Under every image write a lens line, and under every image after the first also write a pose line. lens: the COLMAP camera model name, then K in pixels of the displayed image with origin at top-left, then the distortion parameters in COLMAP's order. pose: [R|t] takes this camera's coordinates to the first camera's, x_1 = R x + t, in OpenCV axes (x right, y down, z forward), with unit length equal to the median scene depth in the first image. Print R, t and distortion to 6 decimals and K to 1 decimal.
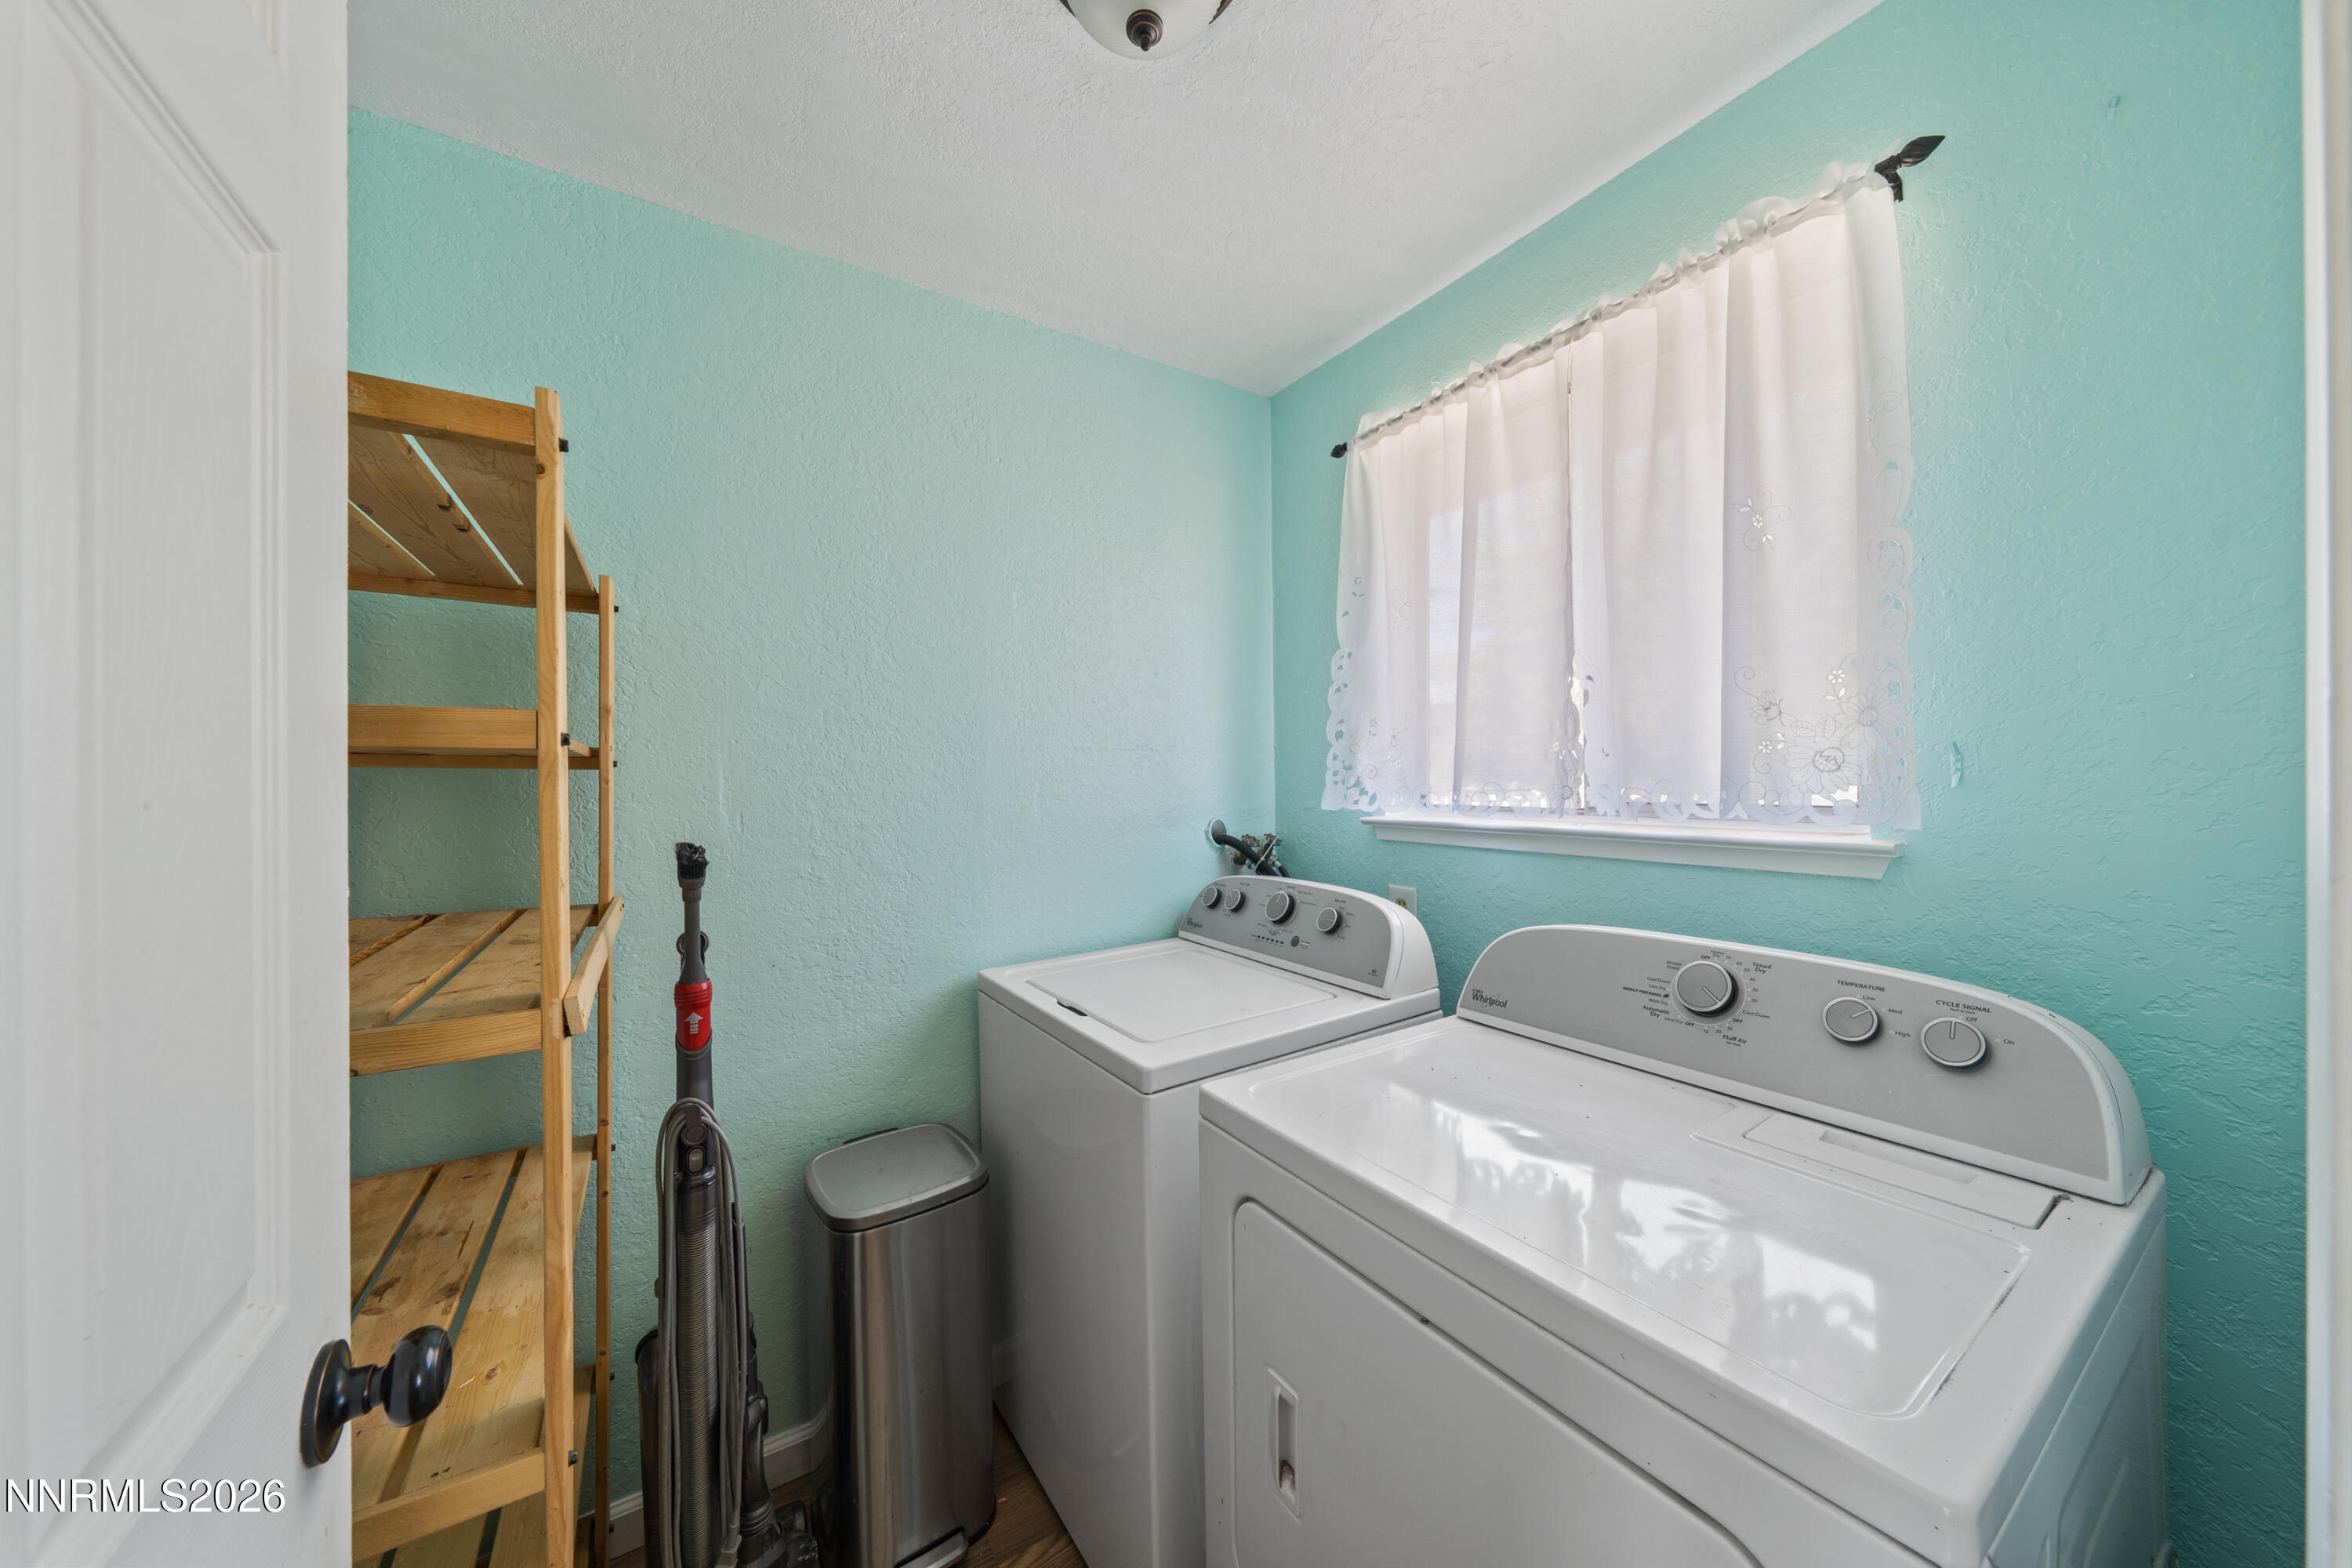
lens RADIAL K [[808.2, 0, 1183.2], [0, 808.2, 771.6], [0, 0, 1]] dist [-0.000810, -0.000247]
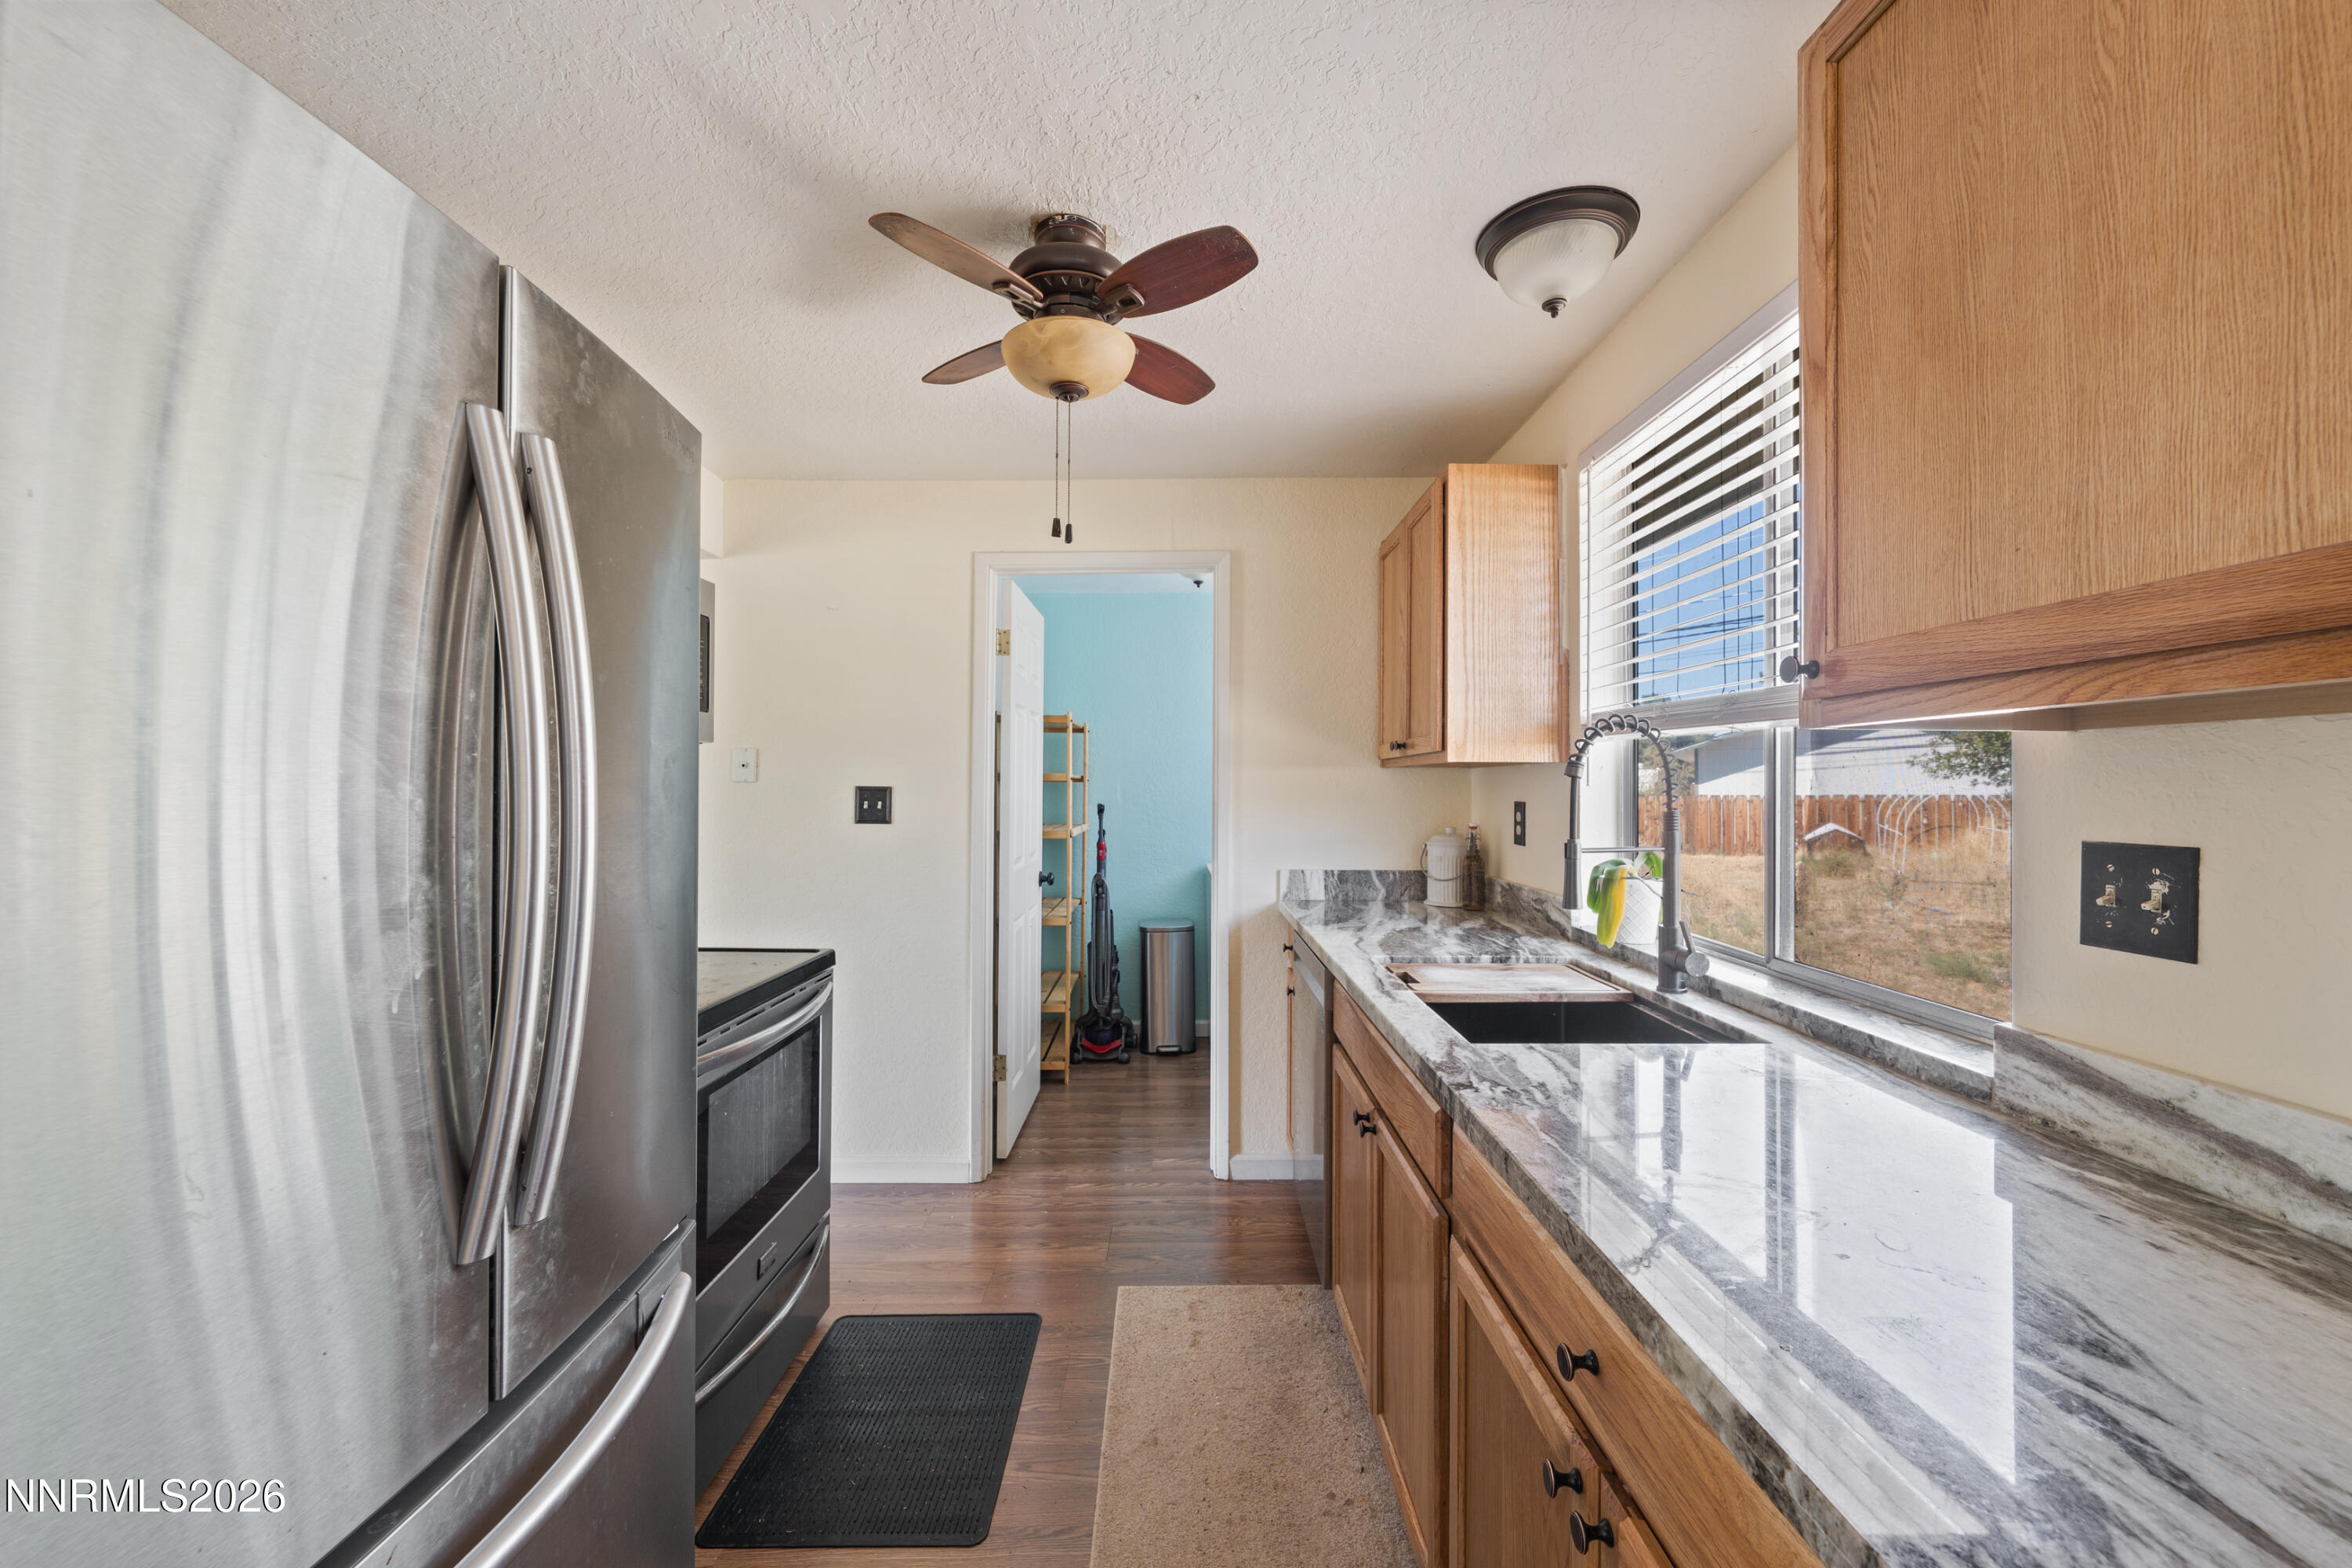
lens RADIAL K [[935.2, 0, 1186.2], [0, 935.2, 781.1], [0, 0, 1]] dist [0.001100, 0.000623]
pose [[0.846189, 0.011488, -0.532760, 1.947257], [-0.010418, 0.999933, 0.005015, -0.038347], [0.532782, 0.001306, 0.846252, -2.348388]]
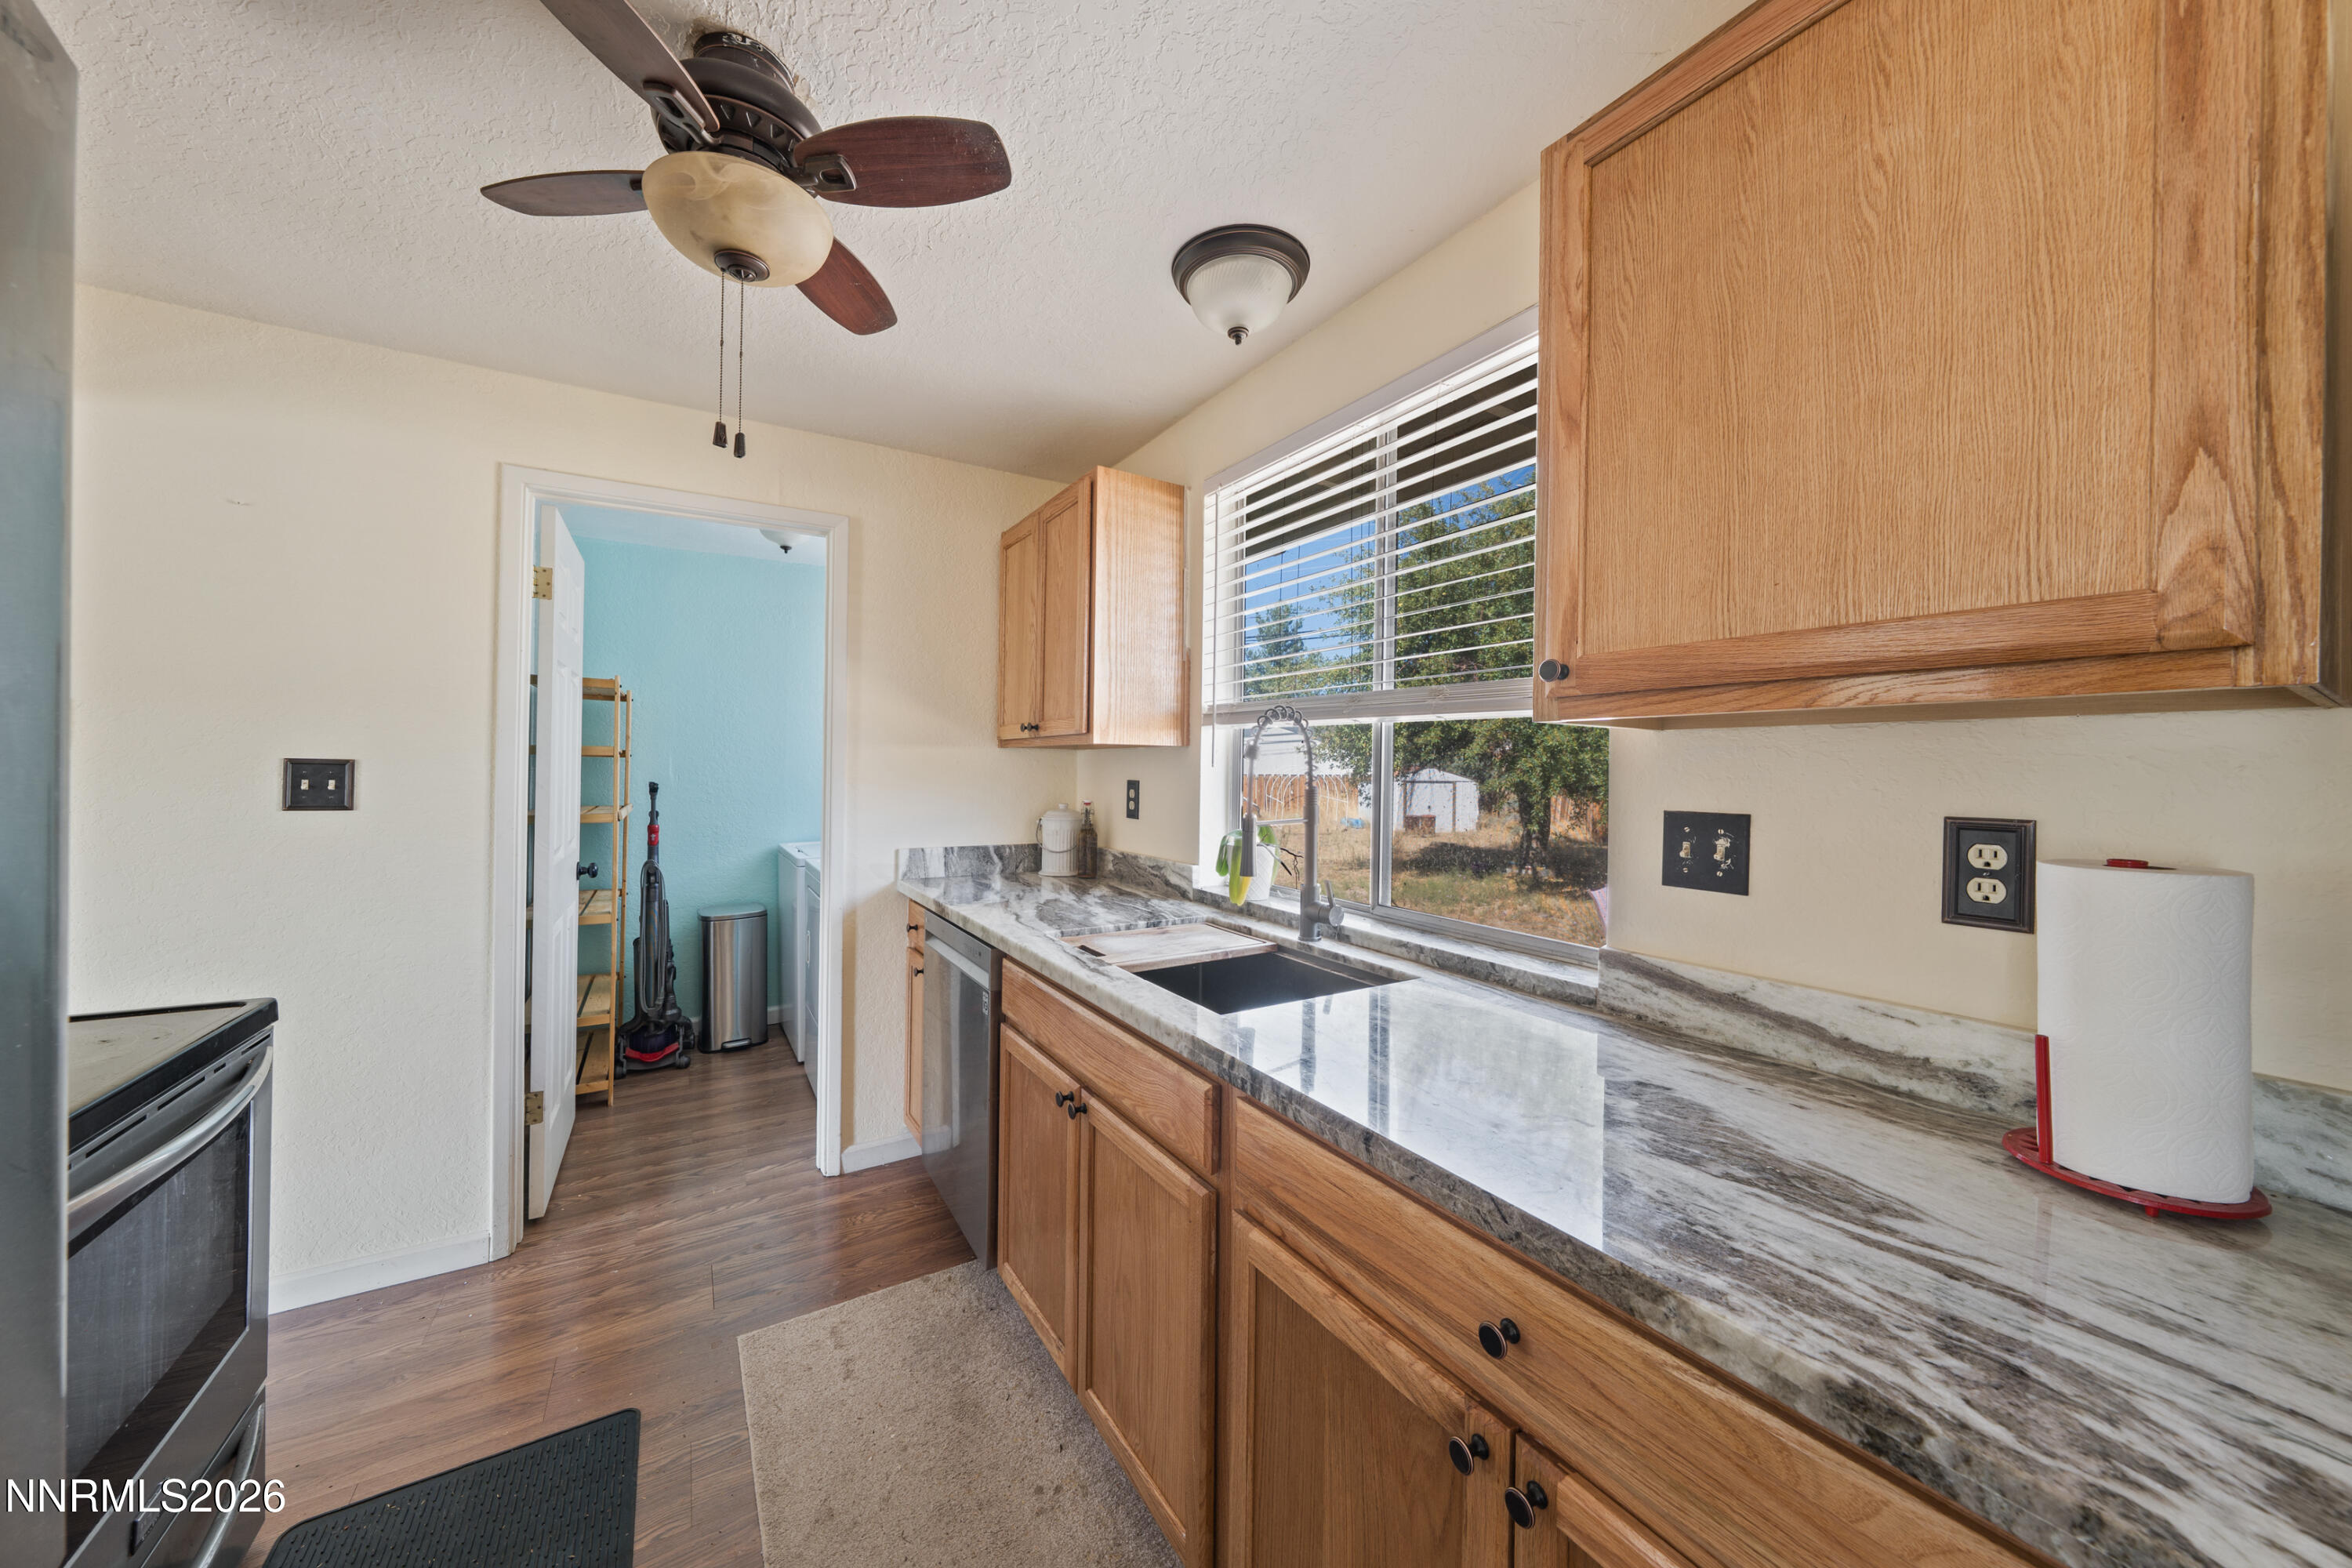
lens RADIAL K [[808.2, 0, 1183.2], [0, 808.2, 771.6], [0, 0, 1]] dist [-0.000810, -0.000247]
pose [[0.999626, 0.023962, -0.013191, 1.547249], [-0.023857, 0.999683, 0.008050, -0.029733], [0.013380, -0.007733, 0.999881, -2.198239]]
